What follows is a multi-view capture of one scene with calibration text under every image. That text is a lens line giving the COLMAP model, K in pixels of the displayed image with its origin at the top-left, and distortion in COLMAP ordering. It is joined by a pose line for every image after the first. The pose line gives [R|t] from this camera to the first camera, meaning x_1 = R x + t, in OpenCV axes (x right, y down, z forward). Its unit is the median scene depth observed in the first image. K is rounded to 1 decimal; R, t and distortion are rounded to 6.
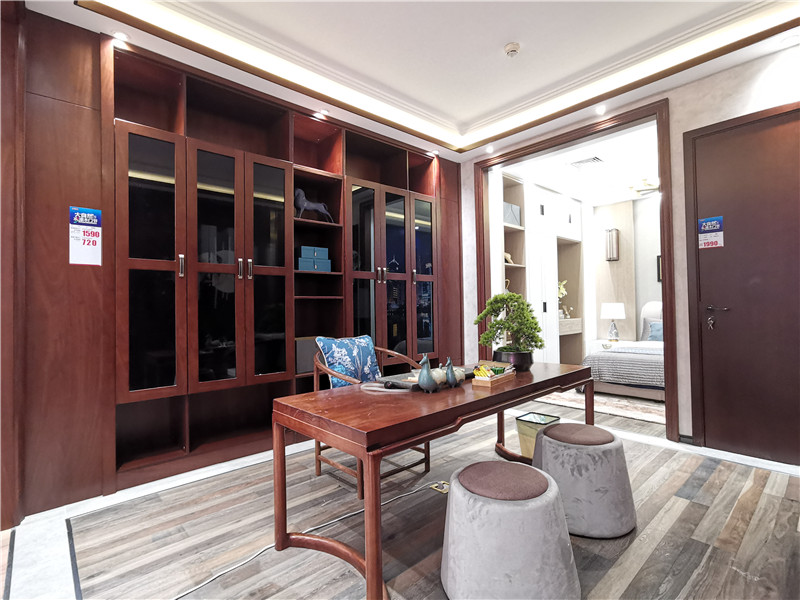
lens RADIAL K [[397.2, 0, 400.9], [0, 397.2, 302.0], [0, 0, 1]] dist [0.000849, 0.000093]
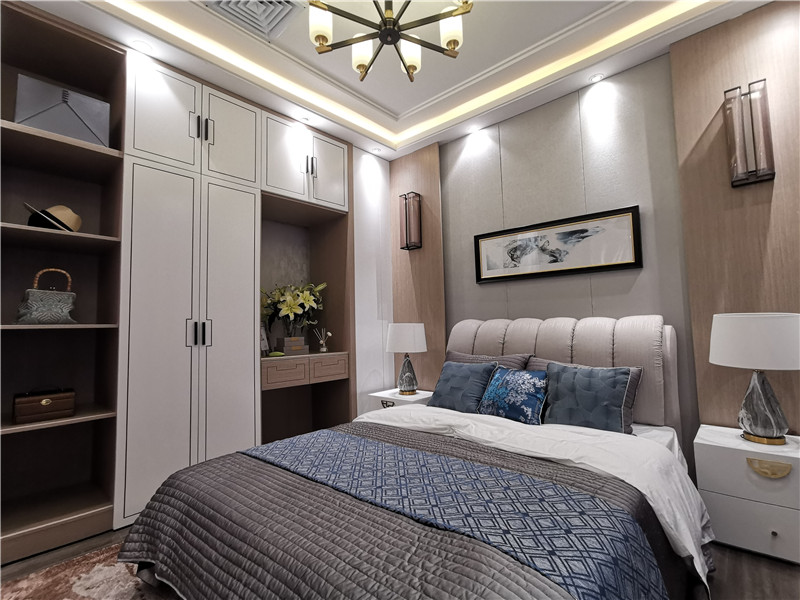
lens RADIAL K [[400.5, 0, 398.9], [0, 400.5, 298.6], [0, 0, 1]] dist [-0.001989, -0.000122]
pose [[0.995823, -0.010092, 0.090747, 0.473869], [0.016621, 0.997304, -0.071480, 0.008708], [-0.089781, 0.072690, 0.993305, 0.450899]]
